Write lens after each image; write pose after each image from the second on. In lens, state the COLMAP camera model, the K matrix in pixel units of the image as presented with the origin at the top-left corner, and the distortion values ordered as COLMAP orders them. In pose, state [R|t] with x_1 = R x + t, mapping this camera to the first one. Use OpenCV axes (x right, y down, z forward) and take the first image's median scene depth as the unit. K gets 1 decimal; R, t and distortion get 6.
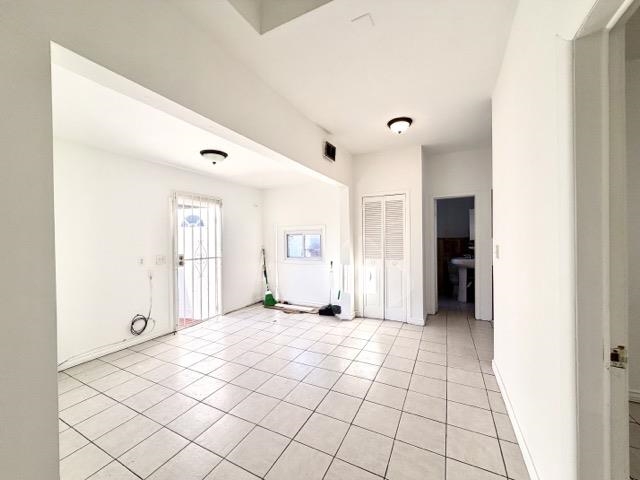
lens RADIAL K [[255.7, 0, 319.7], [0, 255.7, 241.0], [0, 0, 1]] dist [0.000764, 0.000076]
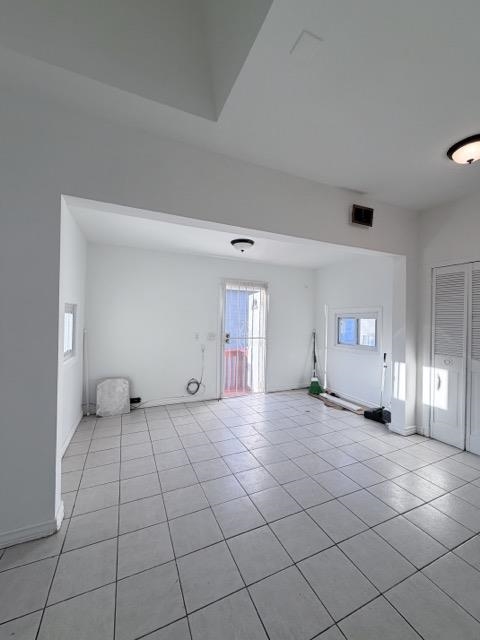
lens RADIAL K [[255.7, 0, 240.0], [0, 255.7, 320.0], [0, 0, 1]] dist [0.000764, 0.000076]
pose [[0.782322, 0.028430, -0.622225, 0.201609], [-0.033651, 0.999428, 0.003356, -0.011903], [0.621965, 0.018313, 0.782831, 0.118109]]
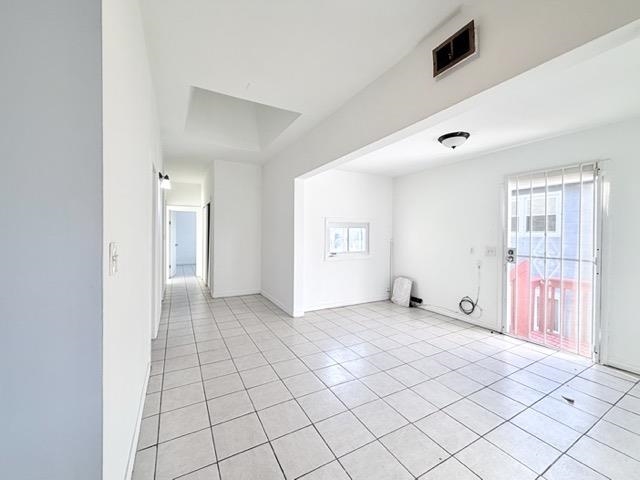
lens RADIAL K [[258.6, 0, 319.9], [0, 258.6, 236.9], [0, 0, 1]] dist [0.001389, 0.000106]
pose [[-0.557741, 0.016508, -0.829851, 0.487704], [-0.009419, 0.999612, 0.026215, -0.002594], [0.829962, 0.022438, -0.557369, 0.870063]]
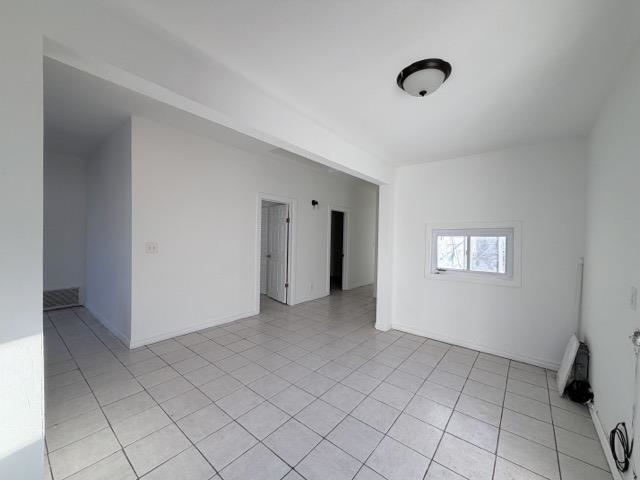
lens RADIAL K [[255.7, 0, 319.7], [0, 255.7, 241.0], [0, 0, 1]] dist [0.000764, 0.000076]
pose [[-0.977413, -0.009839, 0.211107, -0.247370], [-0.005793, 0.999788, 0.019773, -0.011579], [-0.211257, 0.018104, -0.977263, 1.200890]]
